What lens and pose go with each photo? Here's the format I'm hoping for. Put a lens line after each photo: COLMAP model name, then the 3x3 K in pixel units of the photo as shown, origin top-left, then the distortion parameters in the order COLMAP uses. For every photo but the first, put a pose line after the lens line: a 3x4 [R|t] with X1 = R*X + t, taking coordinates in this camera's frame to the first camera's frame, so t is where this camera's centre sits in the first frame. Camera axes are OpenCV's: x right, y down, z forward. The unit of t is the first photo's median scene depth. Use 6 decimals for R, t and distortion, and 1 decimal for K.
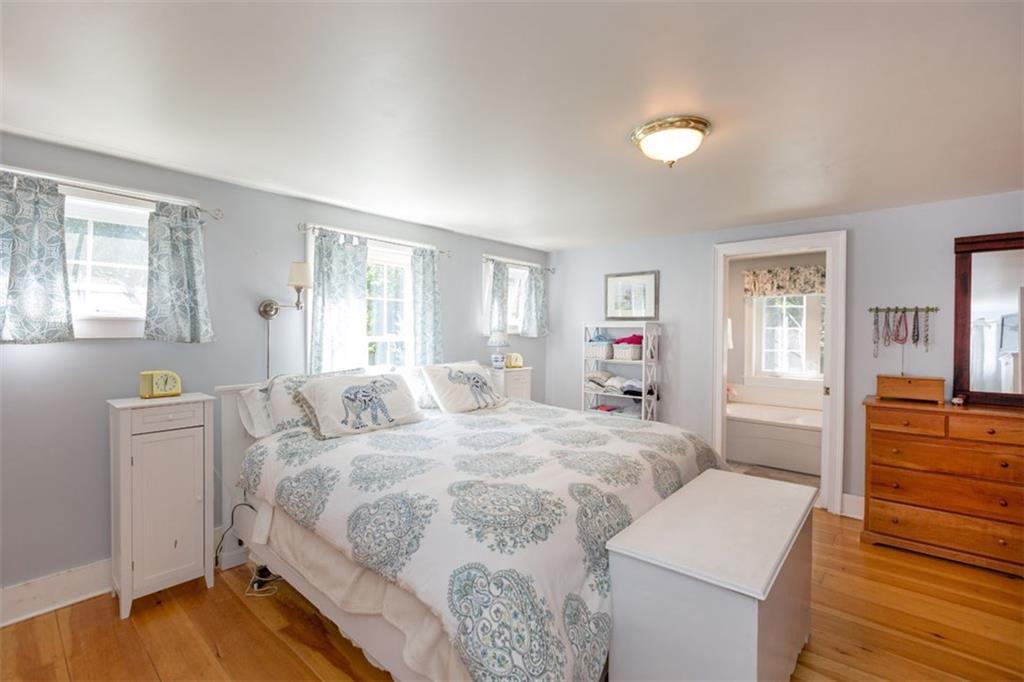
lens RADIAL K [[455.1, 0, 512.0], [0, 455.1, 341.0], [0, 0, 1]] dist [0.000318, -0.012593]
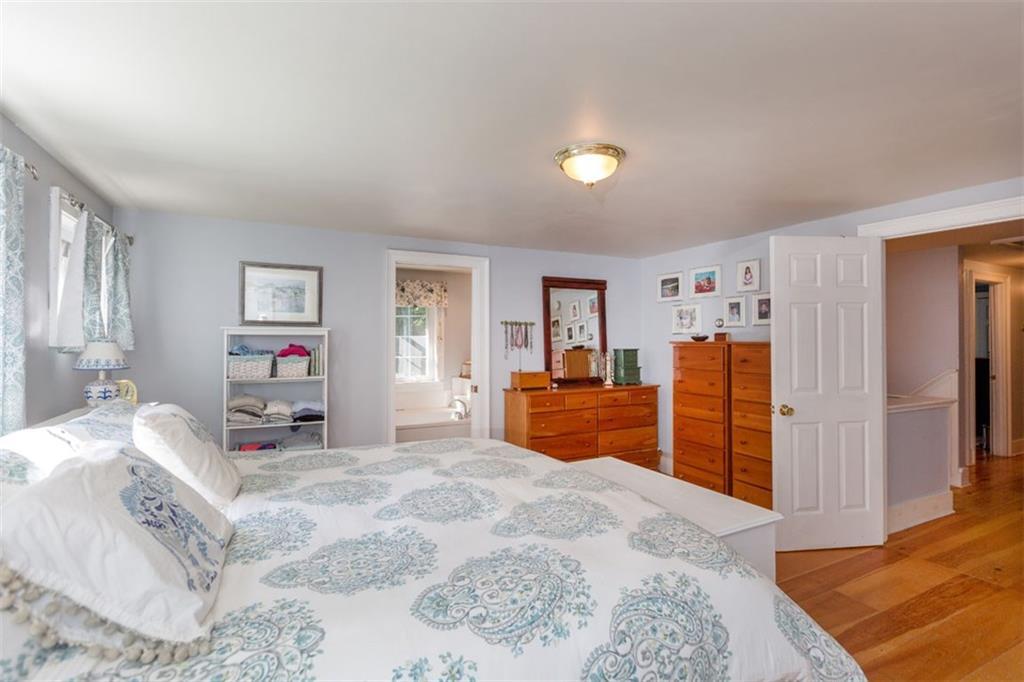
lens RADIAL K [[483.2, 0, 509.6], [0, 483.2, 337.7], [0, 0, 1]] dist [0.001302, -0.000781]
pose [[0.384221, -0.000427, 0.923241, -0.500875], [0.020541, 0.999756, -0.008086, -0.015181], [-0.923013, 0.022071, 0.384136, 0.469860]]
